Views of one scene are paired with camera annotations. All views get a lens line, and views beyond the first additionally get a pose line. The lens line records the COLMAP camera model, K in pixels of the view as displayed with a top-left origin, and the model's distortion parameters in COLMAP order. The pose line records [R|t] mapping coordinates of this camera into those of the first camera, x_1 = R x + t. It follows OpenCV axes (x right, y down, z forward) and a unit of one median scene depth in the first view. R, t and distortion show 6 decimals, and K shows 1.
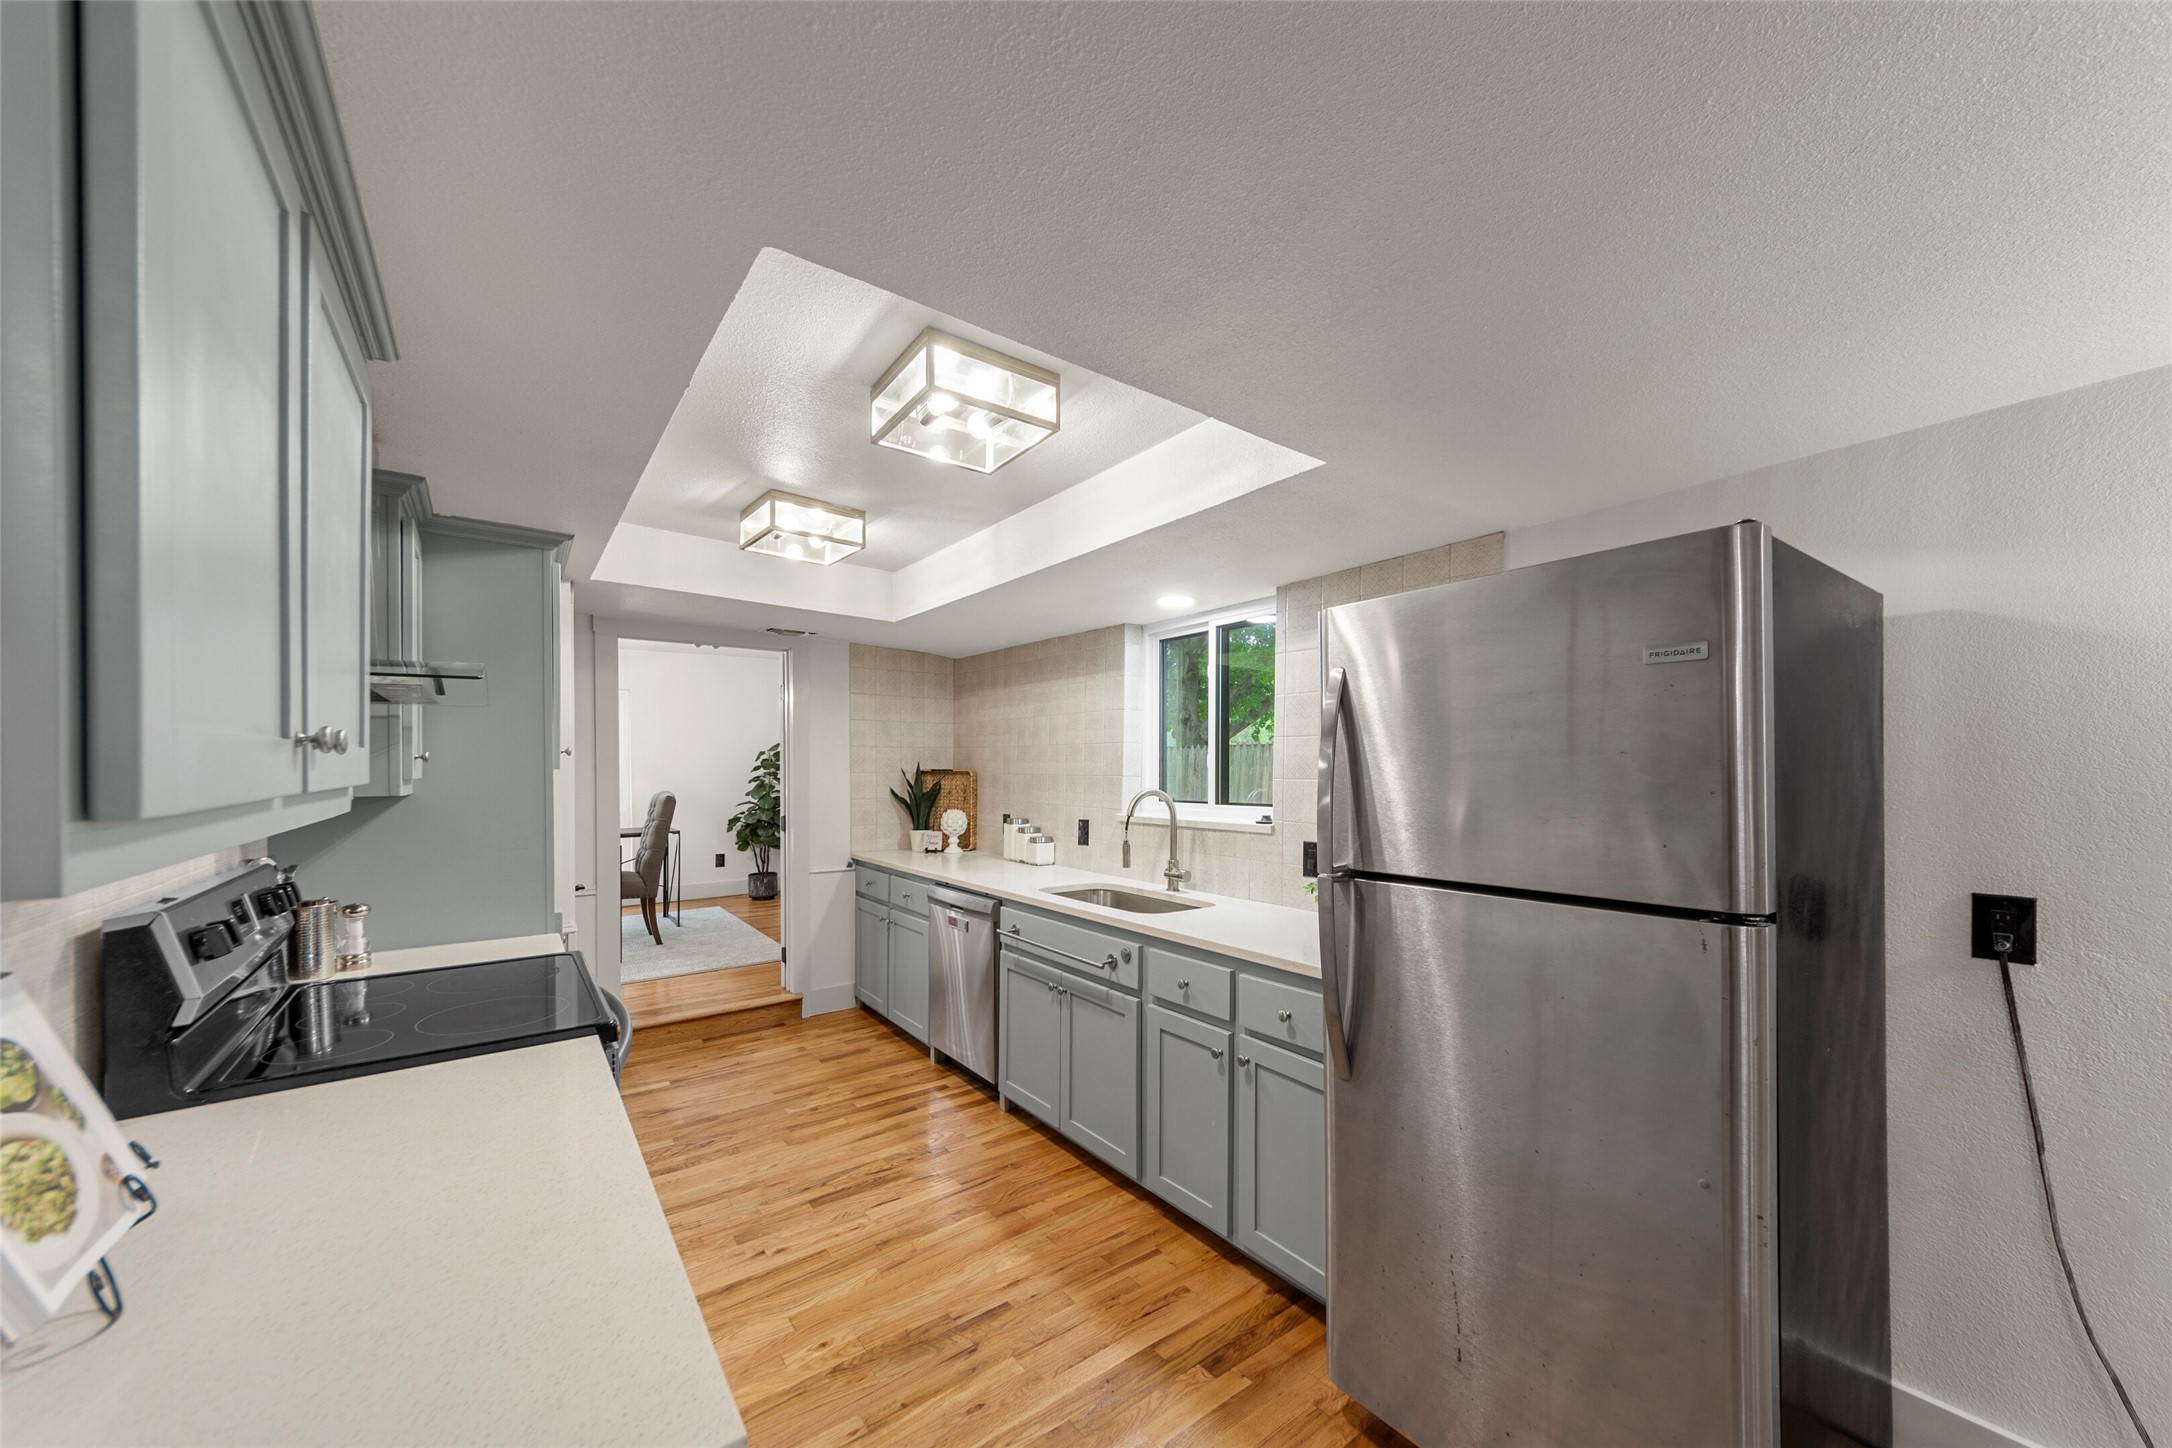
lens RADIAL K [[767.5, 0, 1088.5], [0, 767.5, 767.7], [0, 0, 1]] dist [-0.000327, -0.000056]
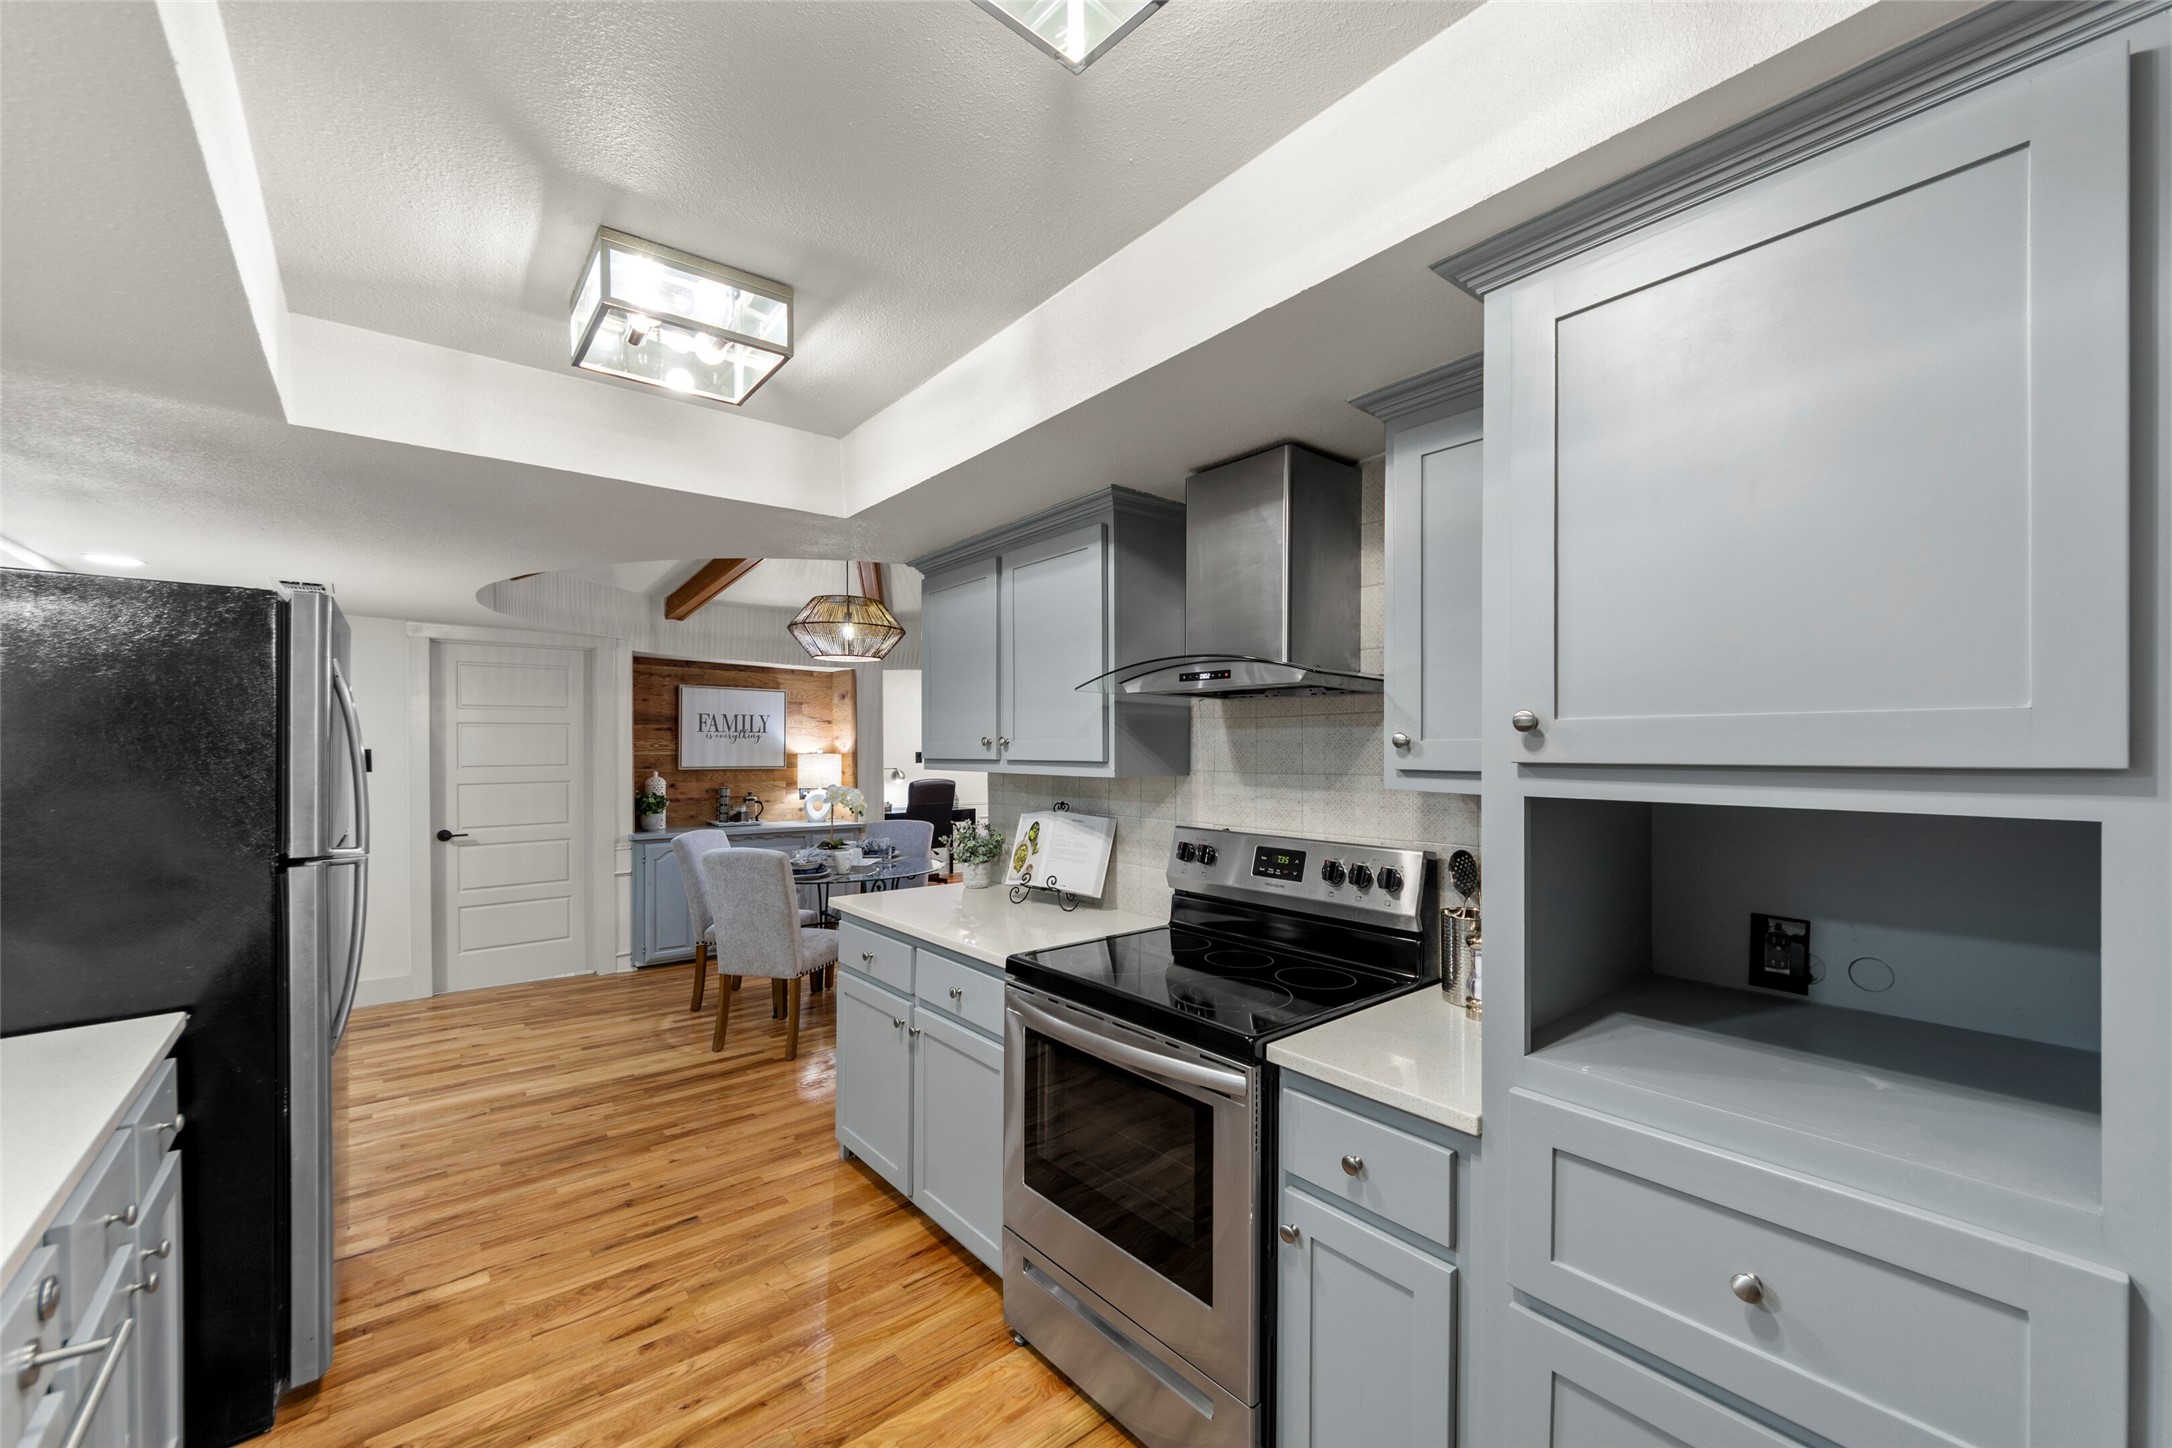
lens RADIAL K [[839.4, 0, 1093.1], [0, 839.4, 739.7], [0, 0, 1]] dist [-0.012131, -0.000363]
pose [[-0.998586, 0.001869, -0.053136, -0.331198], [0.002059, 0.999992, -0.003531, -0.006975], [0.053129, -0.003635, -0.998581, 1.137858]]
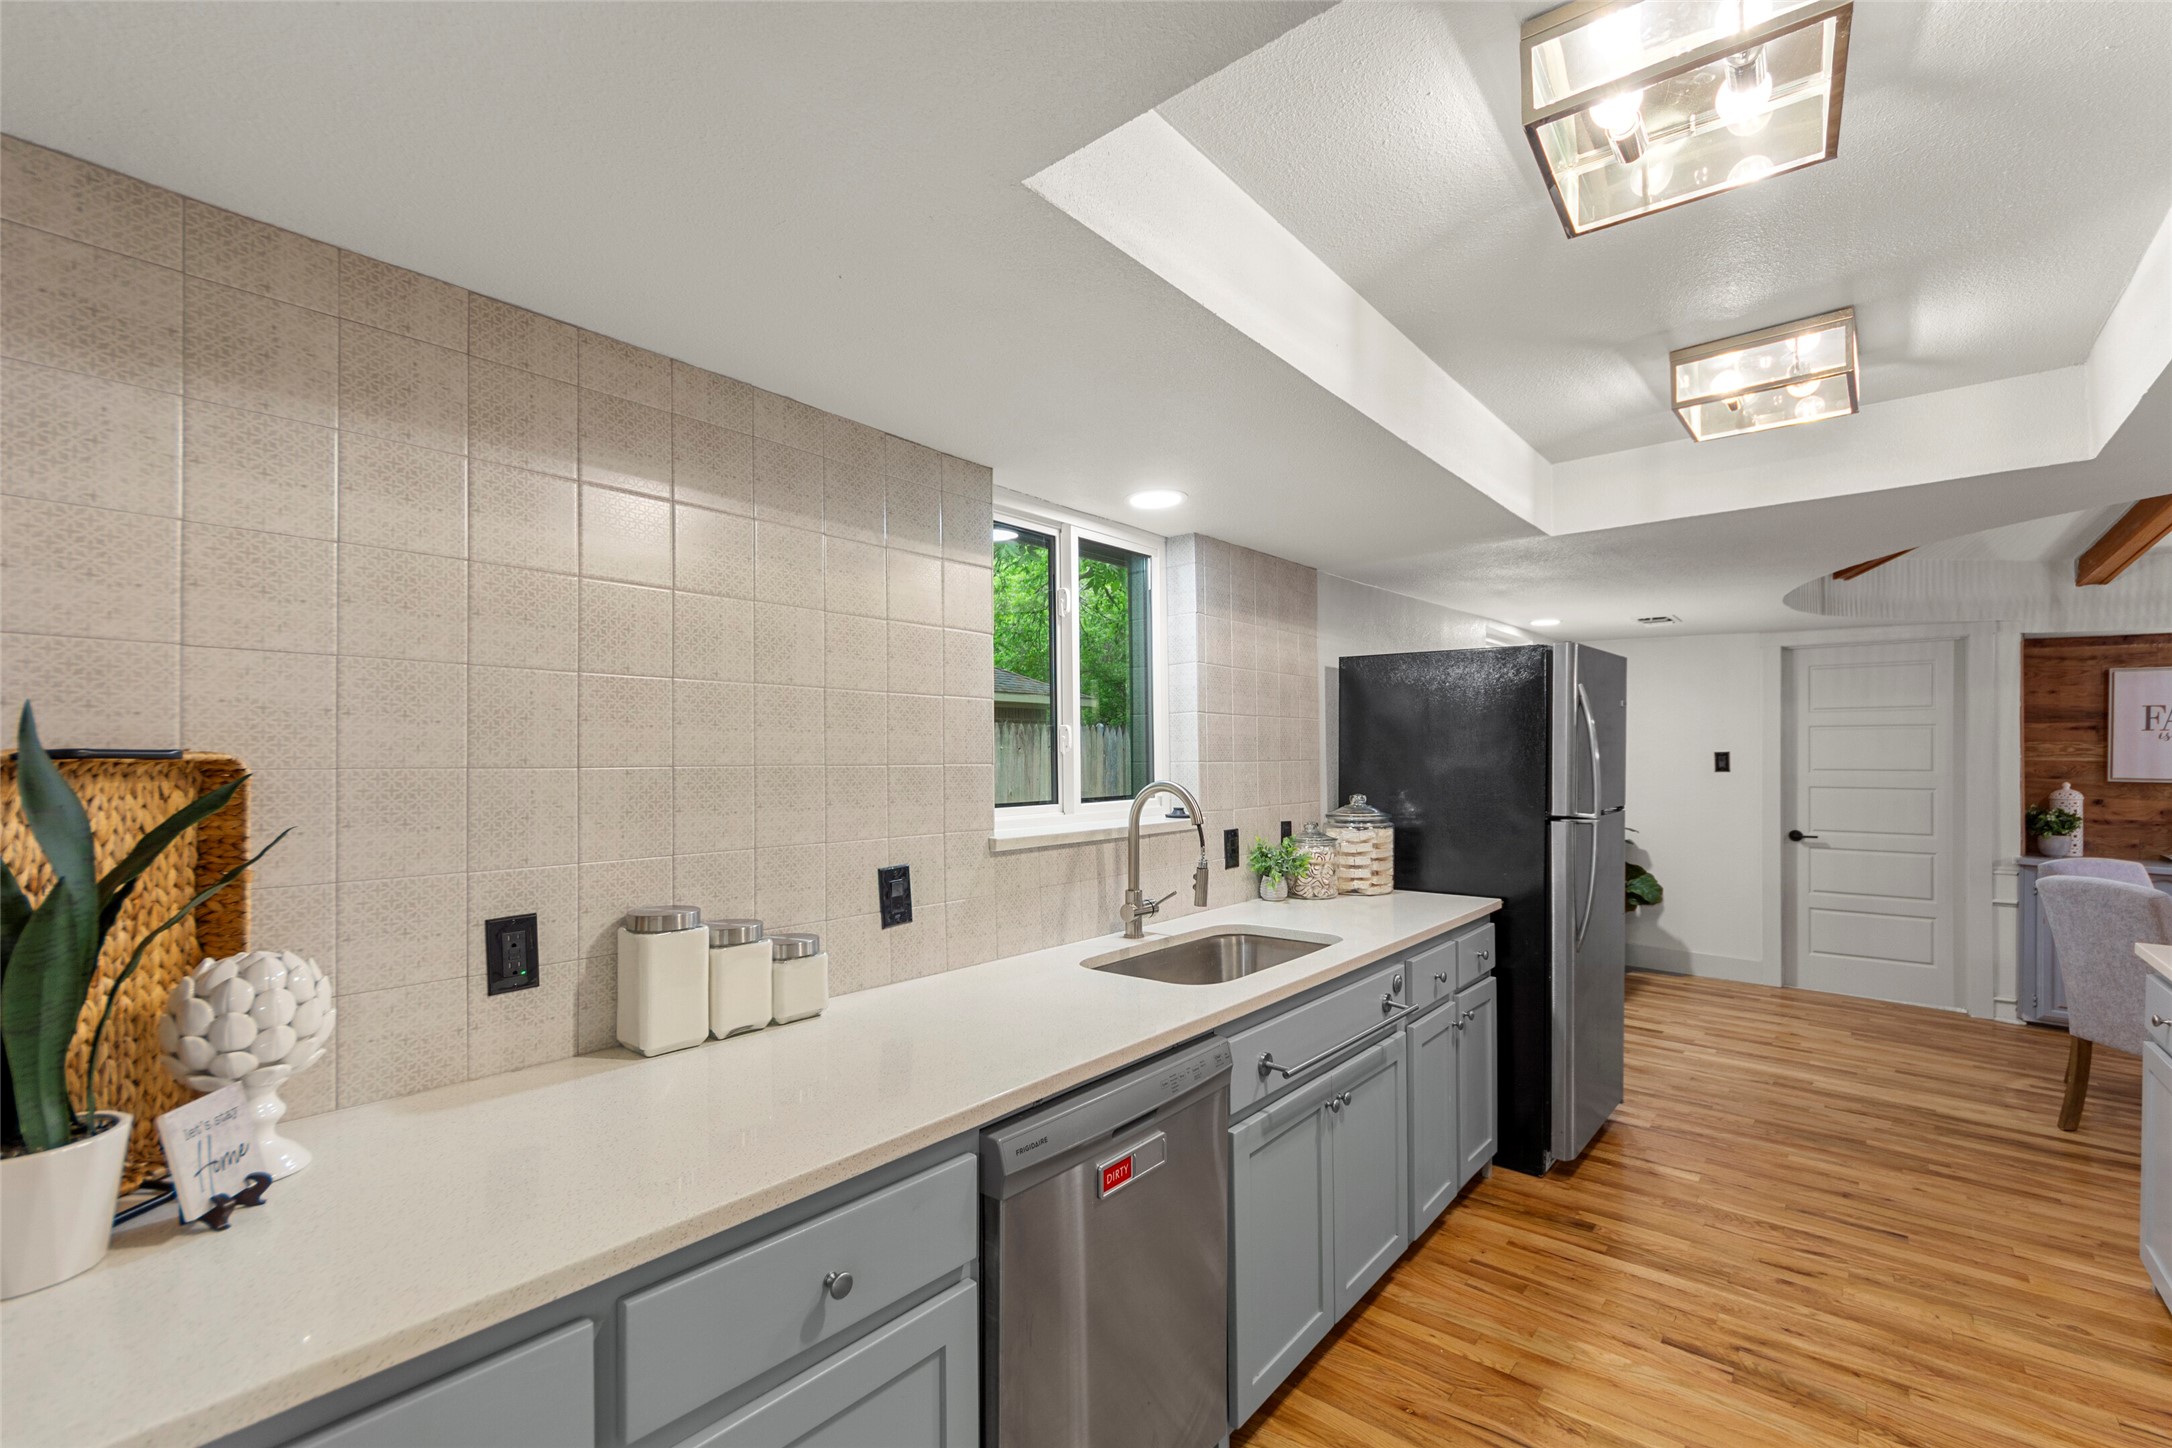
lens RADIAL K [[936.6, 0, 1096.6], [0, 936.6, 750.6], [0, 0, 1]] dist [0.001049, 0.000157]
pose [[-0.219793, -0.000388, 0.975546, -0.673449], [-0.001554, 0.999999, 0.000048, 0.002119], [-0.975545, -0.001505, -0.219794, 1.233286]]
